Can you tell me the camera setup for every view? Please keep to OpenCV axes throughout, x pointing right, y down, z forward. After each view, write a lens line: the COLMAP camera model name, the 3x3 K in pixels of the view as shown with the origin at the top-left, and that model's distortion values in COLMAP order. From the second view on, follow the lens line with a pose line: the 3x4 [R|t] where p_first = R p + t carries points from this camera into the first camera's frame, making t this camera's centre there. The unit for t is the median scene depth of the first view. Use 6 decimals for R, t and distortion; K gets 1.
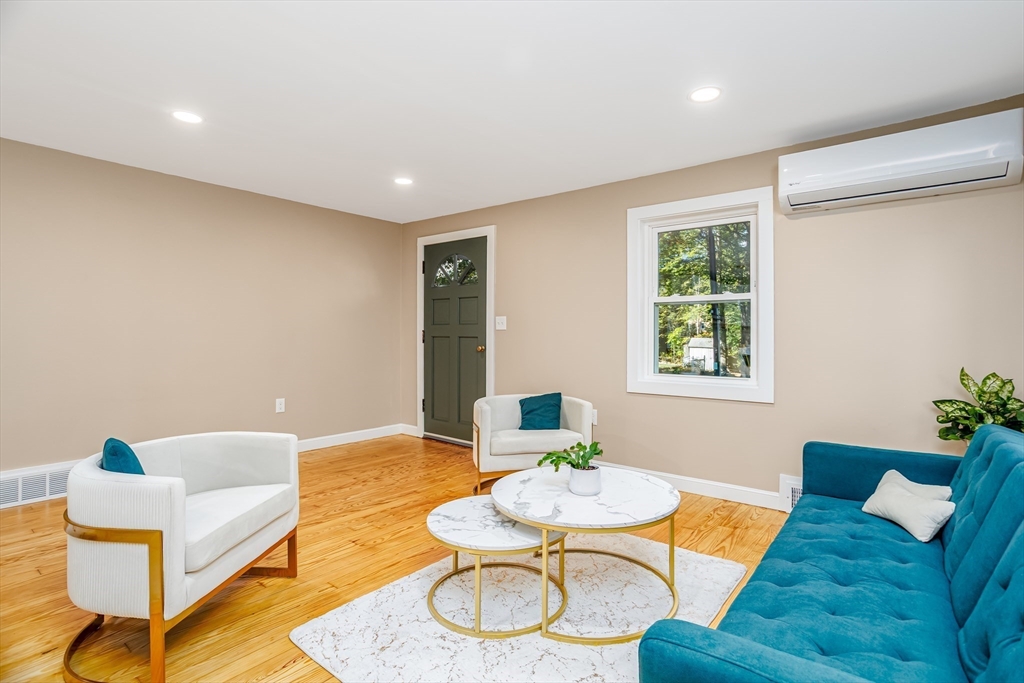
lens RADIAL K [[507.5, 0, 503.9], [0, 507.5, 334.4], [0, 0, 1]] dist [-0.029690, 0.009980]
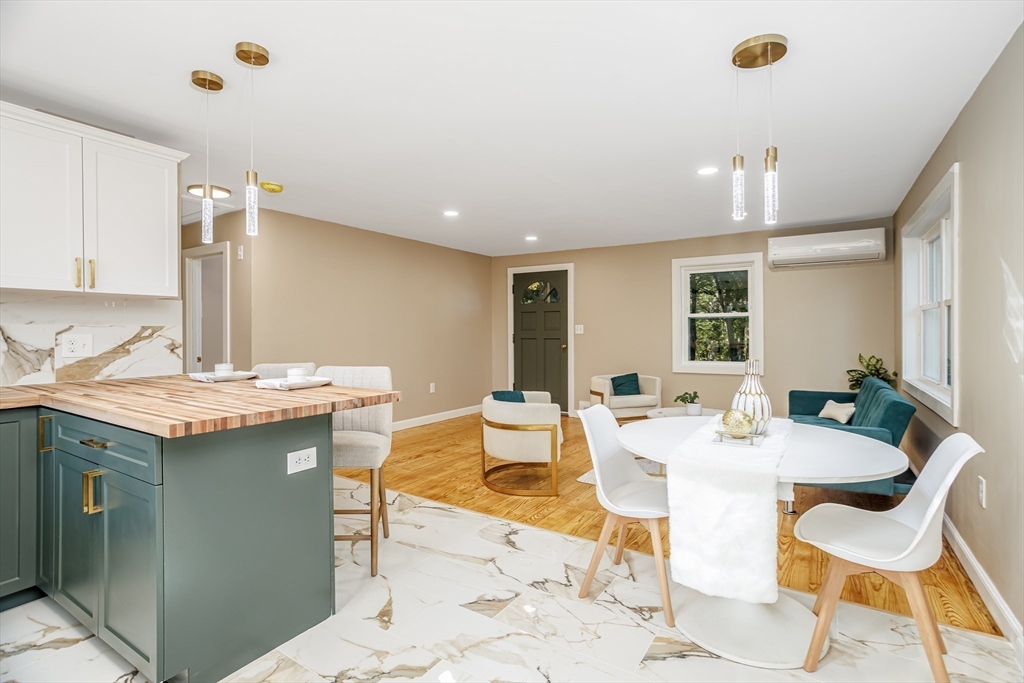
lens RADIAL K [[507.5, 0, 507.6], [0, 507.5, 336.4], [0, 0, 1]] dist [-0.029690, 0.009980]
pose [[0.993013, -0.010264, 0.117560, -0.498292], [0.009263, 0.999916, 0.009060, -0.022177], [-0.117643, -0.007908, 0.993024, -0.575579]]
